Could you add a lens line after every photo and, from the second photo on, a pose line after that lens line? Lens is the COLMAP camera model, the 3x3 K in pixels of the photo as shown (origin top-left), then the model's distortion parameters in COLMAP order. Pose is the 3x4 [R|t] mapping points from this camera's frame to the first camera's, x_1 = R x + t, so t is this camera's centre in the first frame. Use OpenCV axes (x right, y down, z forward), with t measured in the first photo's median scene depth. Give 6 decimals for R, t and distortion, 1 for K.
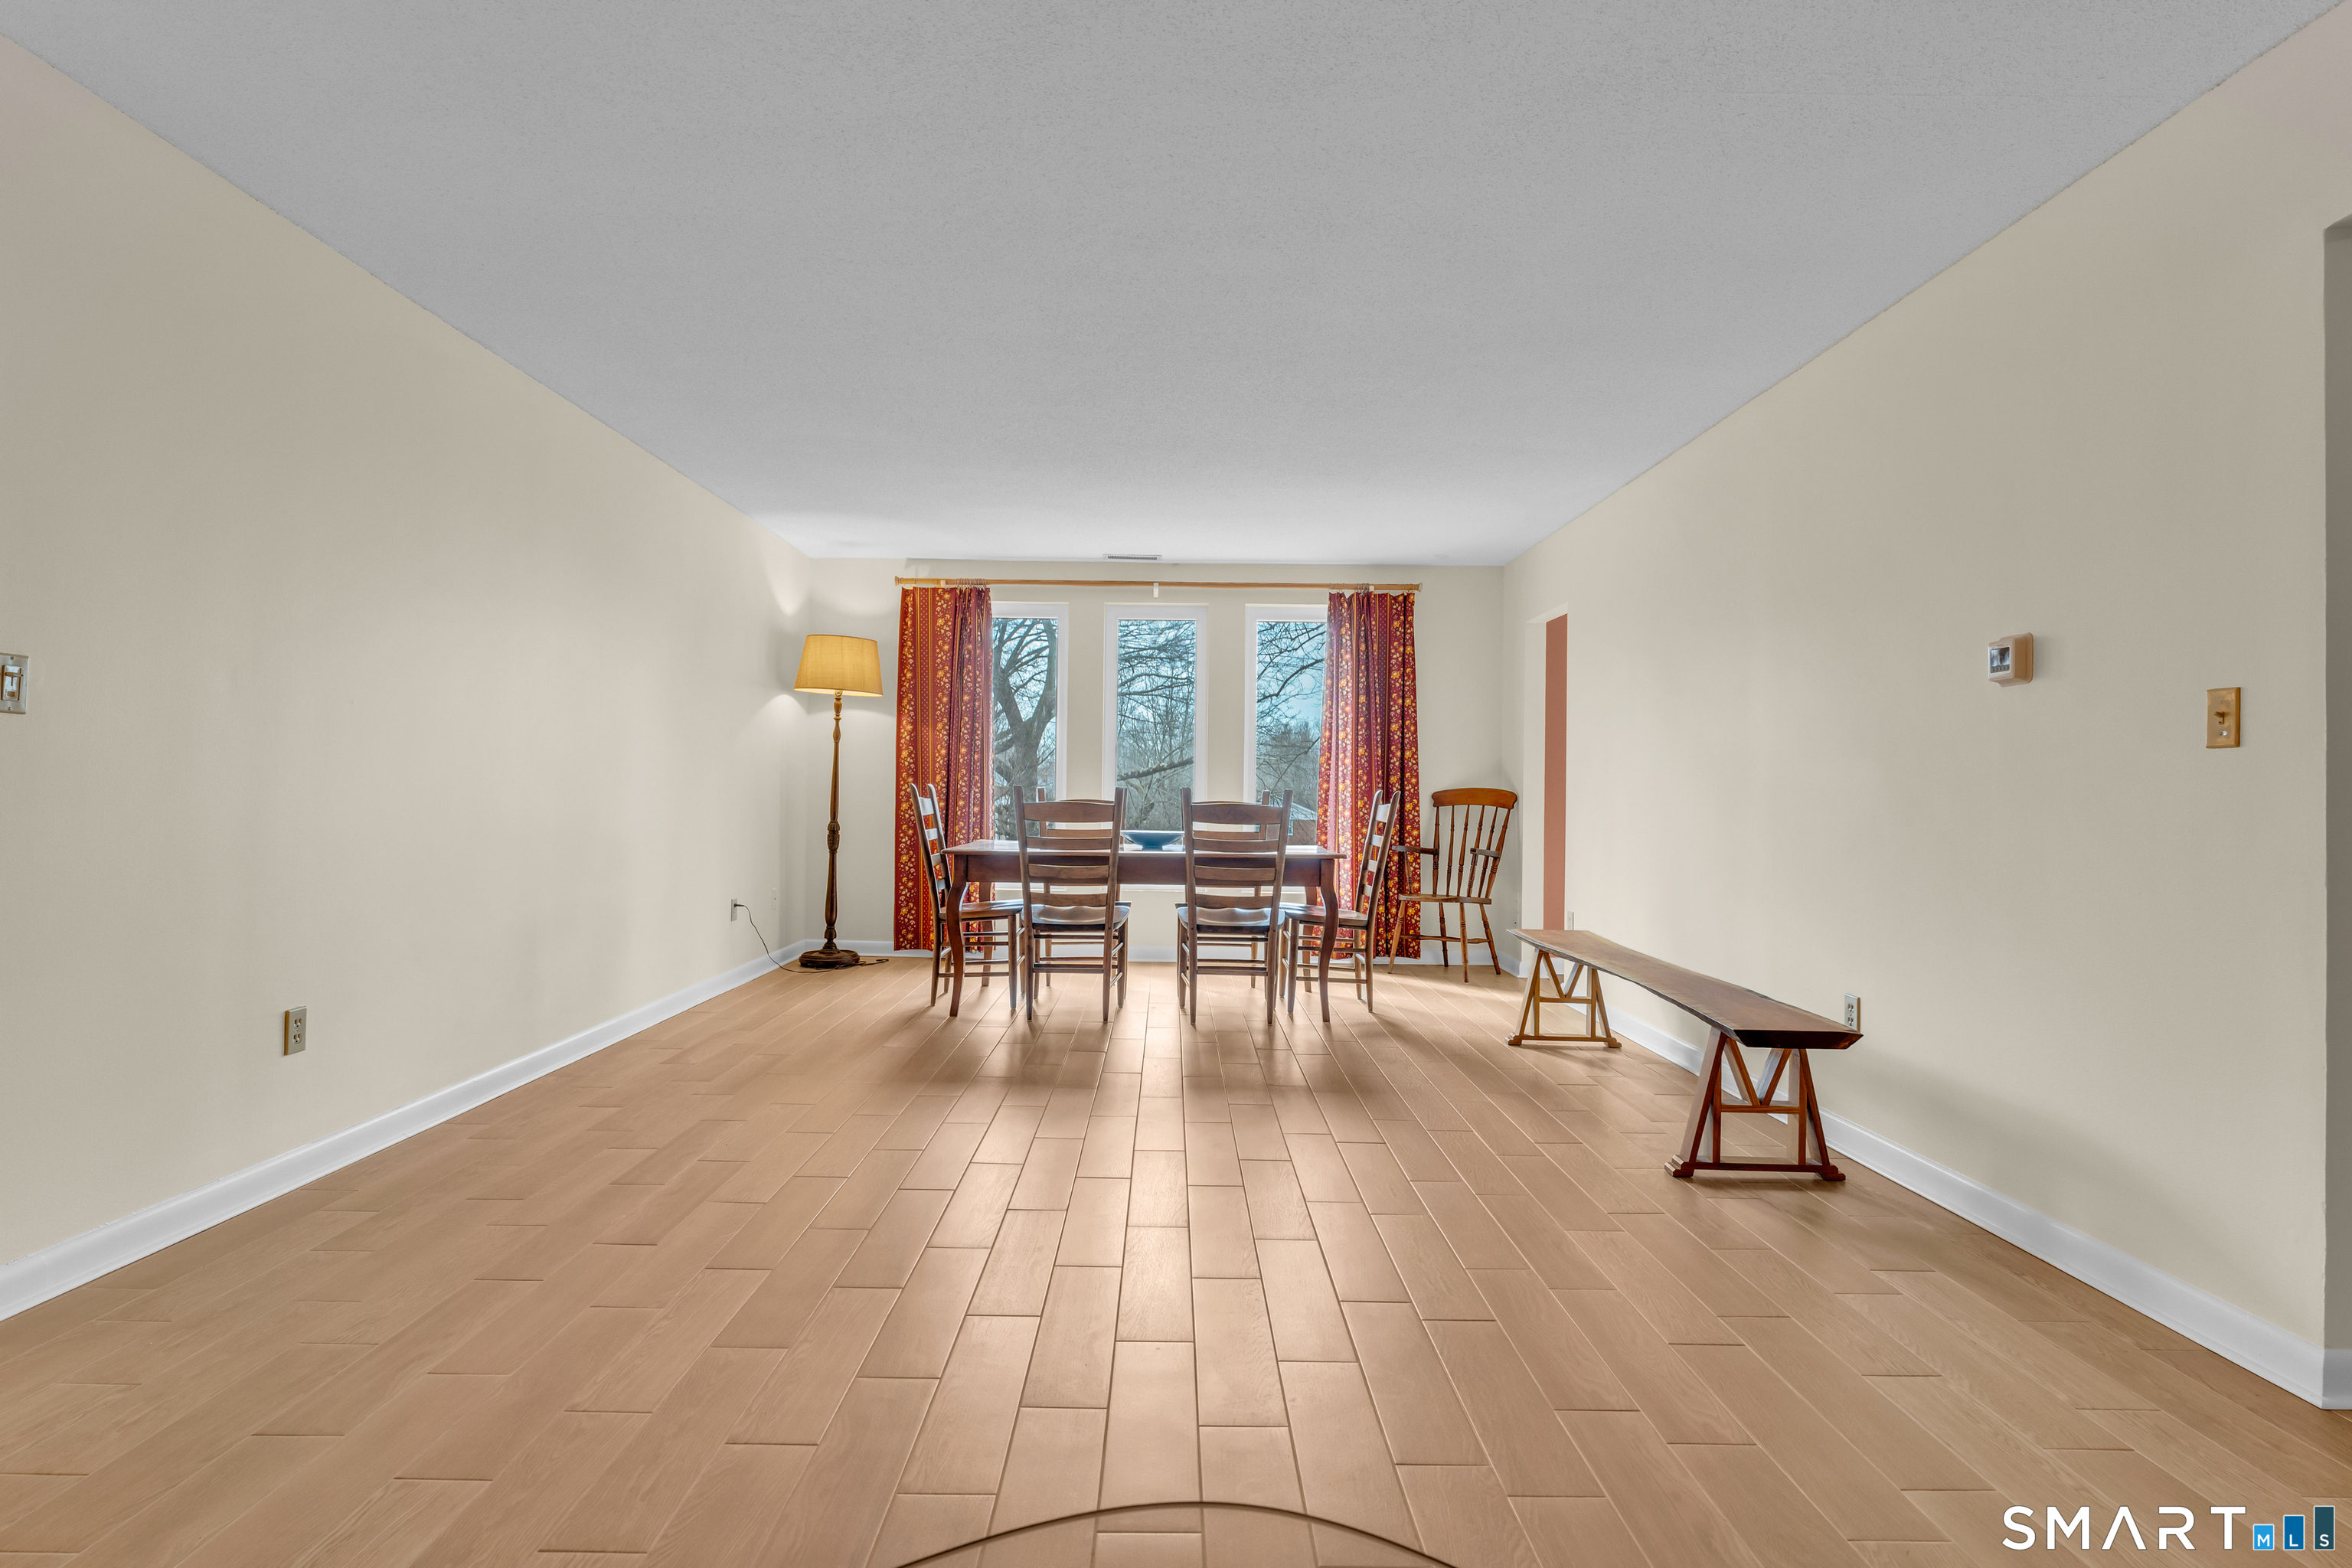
lens RADIAL K [[1184.4, 0, 1176.0], [0, 1184.4, 784.0], [0, 0, 1]] dist [-0.005072, -0.000726]
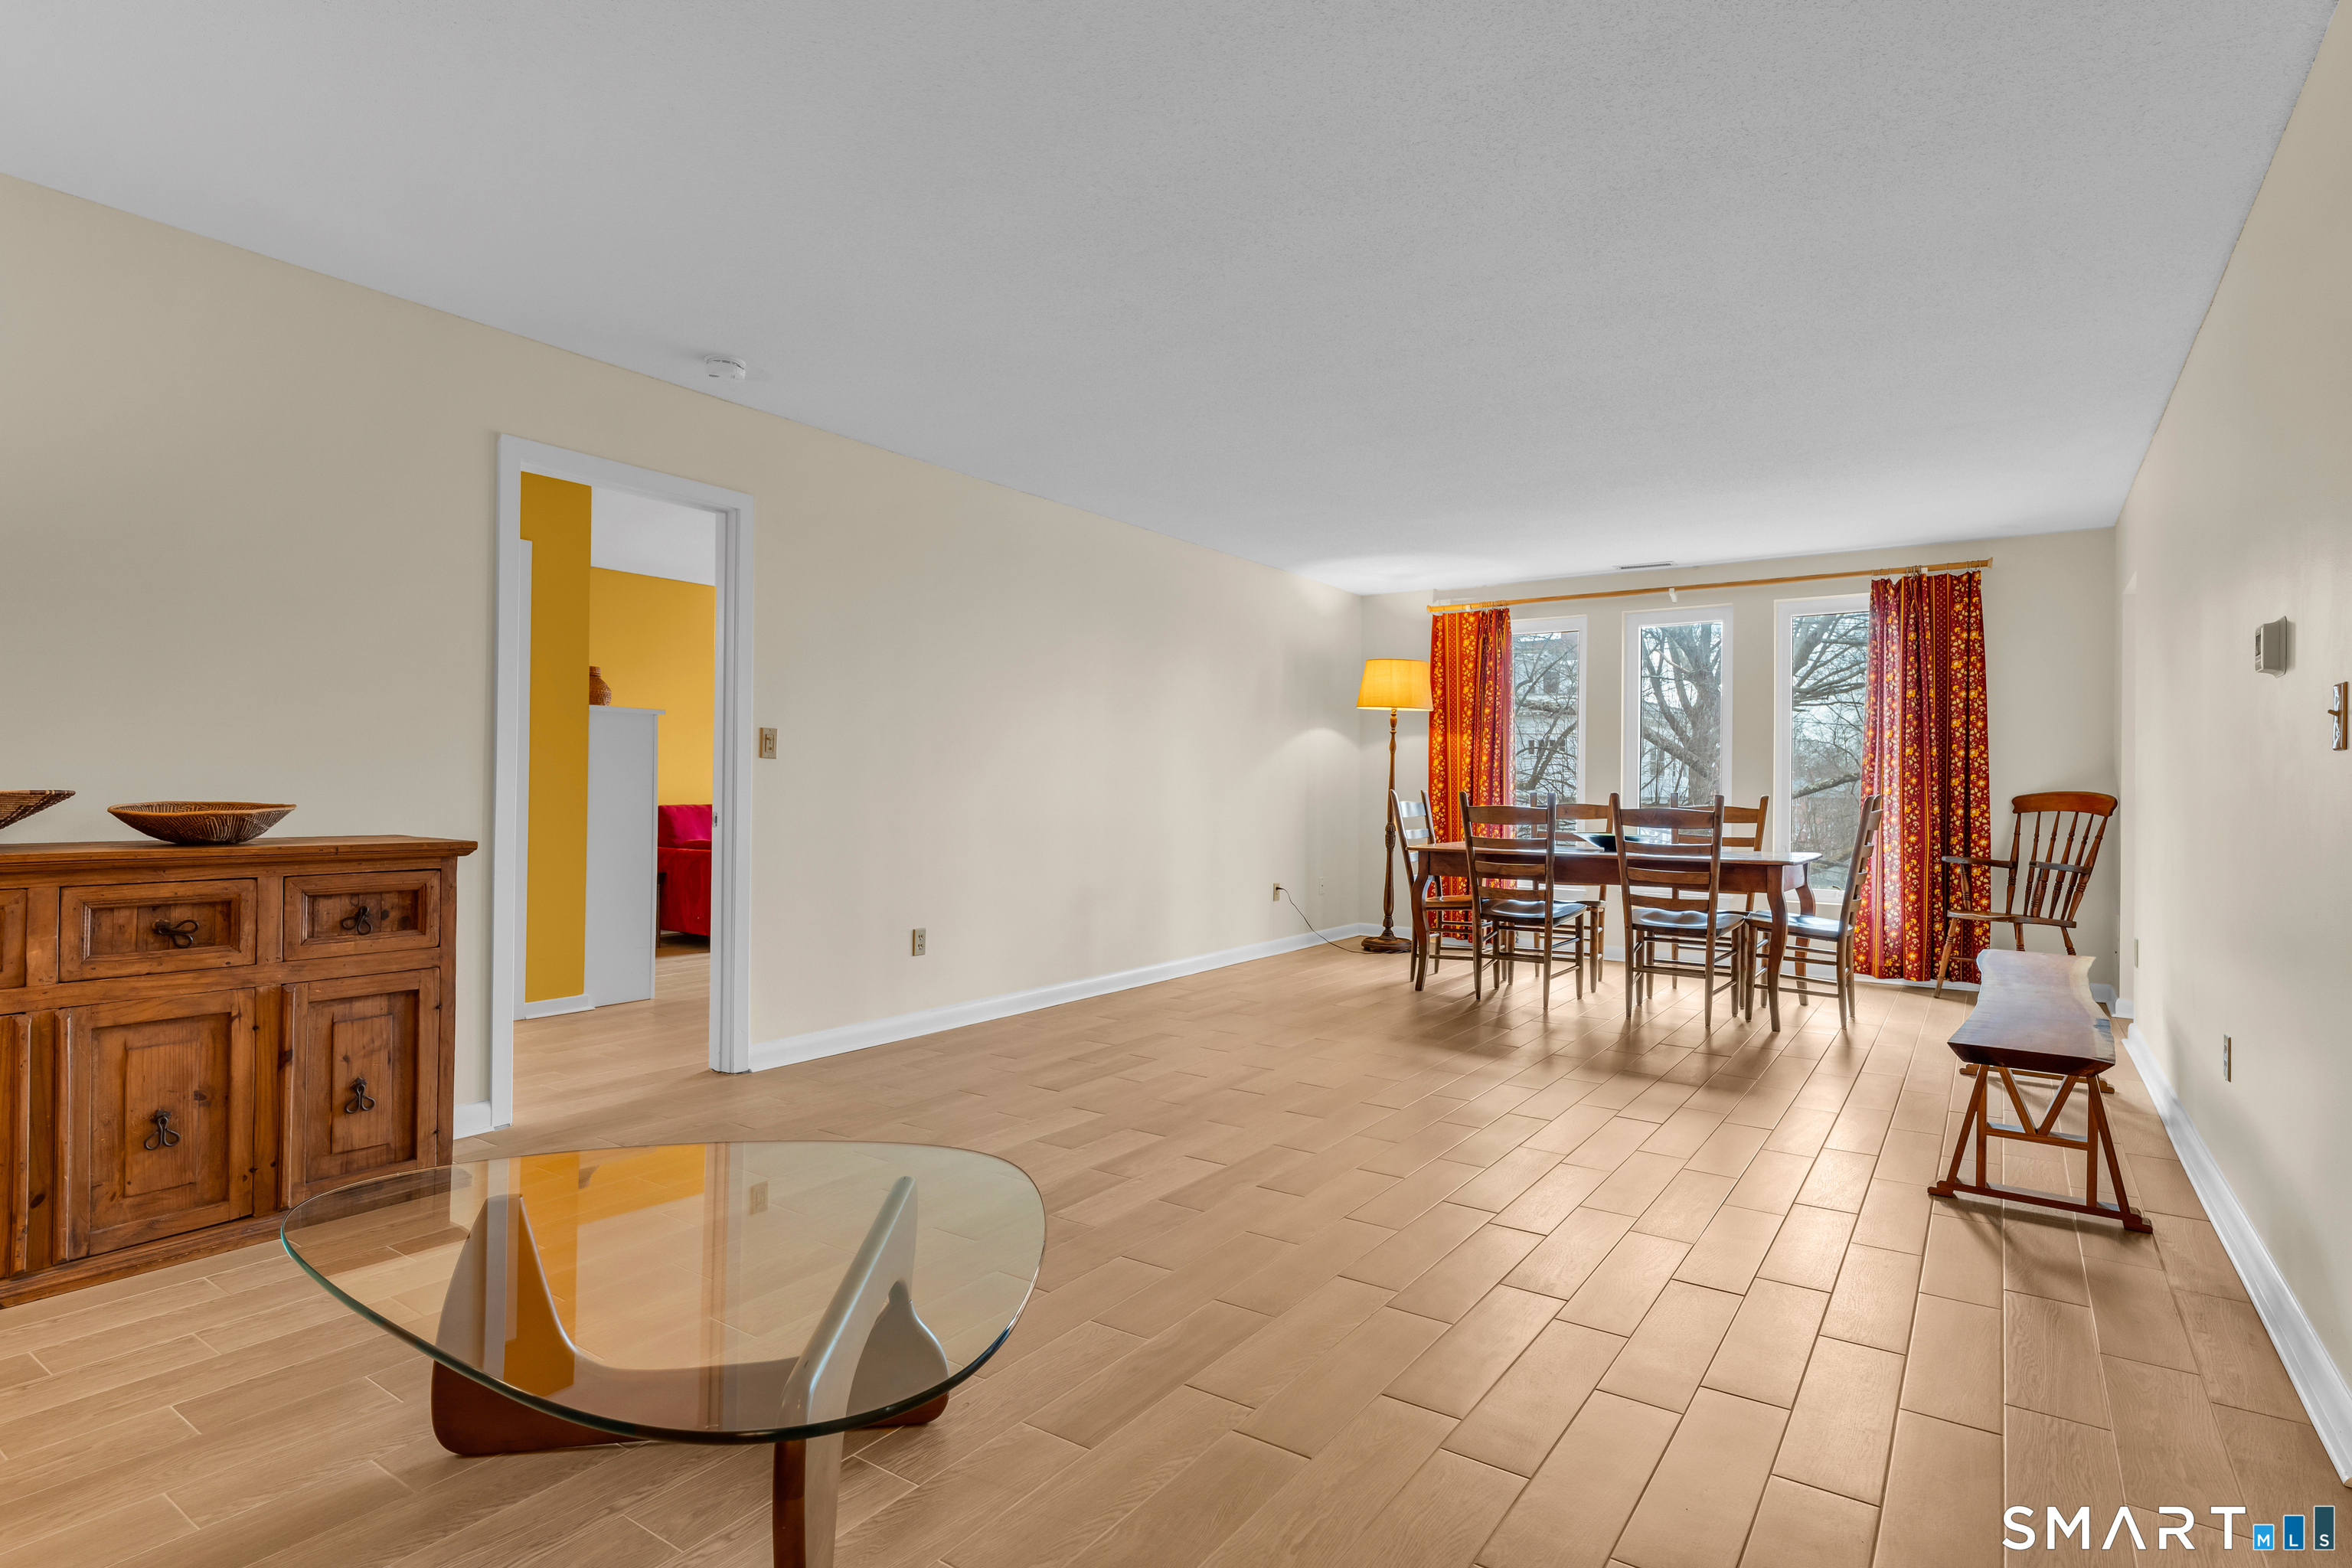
lens RADIAL K [[1199.8, 0, 1176.0], [0, 1199.8, 784.0], [0, 0, 1]] dist [0.000776, -0.000362]
pose [[0.820901, -0.006283, -0.571037, 0.218977], [0.005245, 0.999980, -0.003463, -0.002385], [0.571047, -0.000152, 0.820917, -0.076099]]
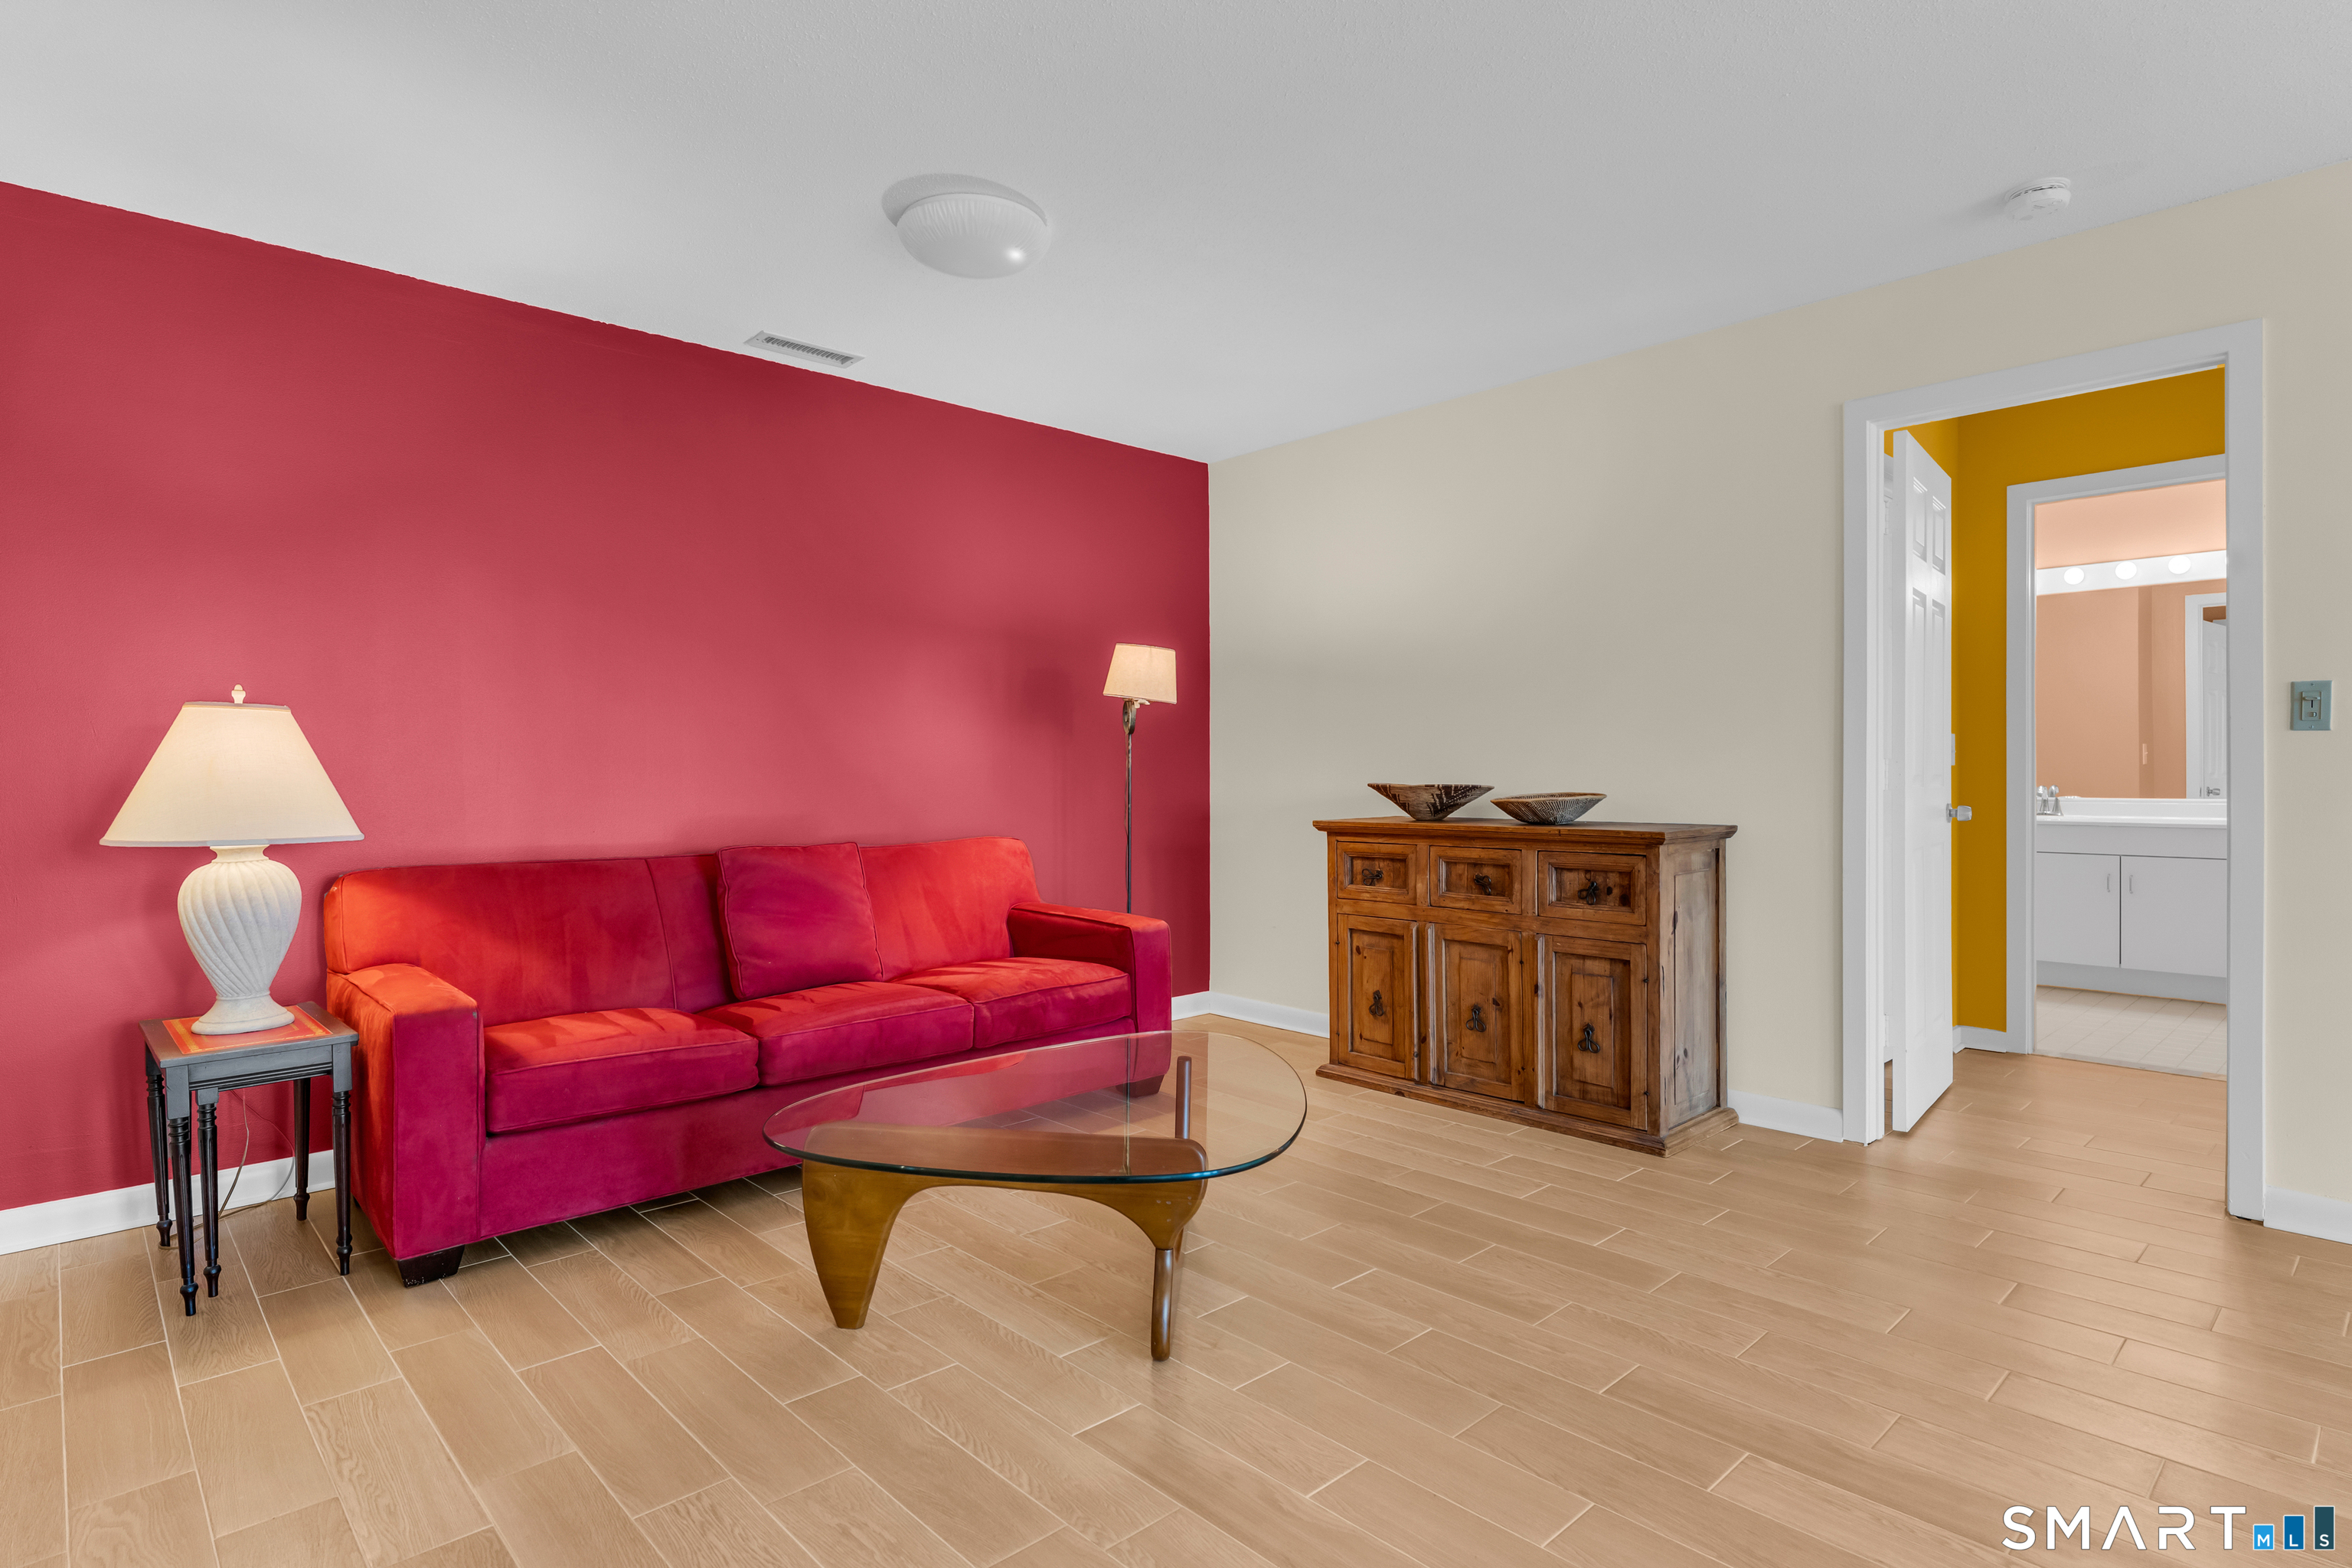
lens RADIAL K [[1242.4, 0, 1176.0], [0, 1242.4, 784.0], [0, 0, 1]] dist [-0.004686, -0.000528]
pose [[-0.739295, 0.001711, -0.673380, 0.222372], [0.004786, 0.999985, -0.002714, -0.002468], [0.673365, -0.005229, -0.739292, 0.365443]]
